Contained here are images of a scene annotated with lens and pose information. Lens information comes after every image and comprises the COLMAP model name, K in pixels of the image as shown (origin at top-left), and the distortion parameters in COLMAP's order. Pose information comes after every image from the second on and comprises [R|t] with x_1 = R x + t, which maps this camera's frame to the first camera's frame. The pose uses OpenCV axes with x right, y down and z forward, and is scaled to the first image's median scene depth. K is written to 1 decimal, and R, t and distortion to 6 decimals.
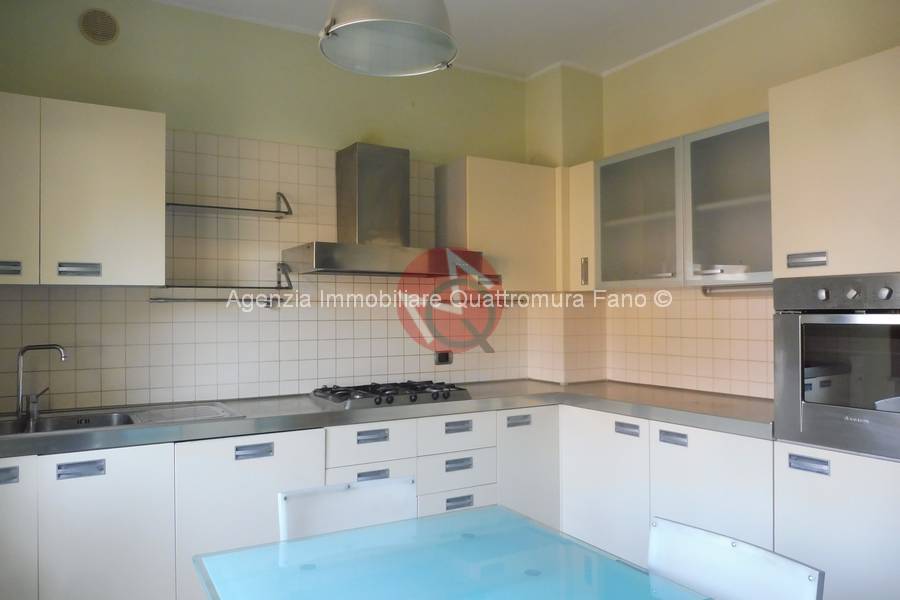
lens RADIAL K [[681.2, 0, 449.0], [0, 681.2, 301.5], [0, 0, 1]] dist [-0.006113, 0.015574]
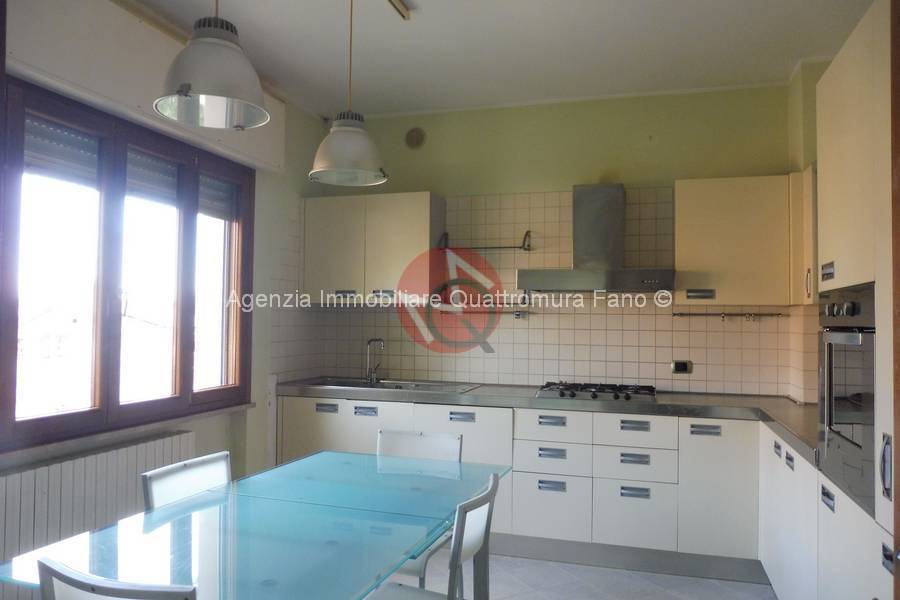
lens RADIAL K [[681.2, 0, 441.3], [0, 681.2, 316.5], [0, 0, 1]] dist [-0.006113, 0.015574]
pose [[0.659259, 0.010039, -0.751849, 0.643964], [-0.005726, 0.999949, 0.008332, -0.005203], [0.751895, -0.001188, 0.659282, 0.008878]]
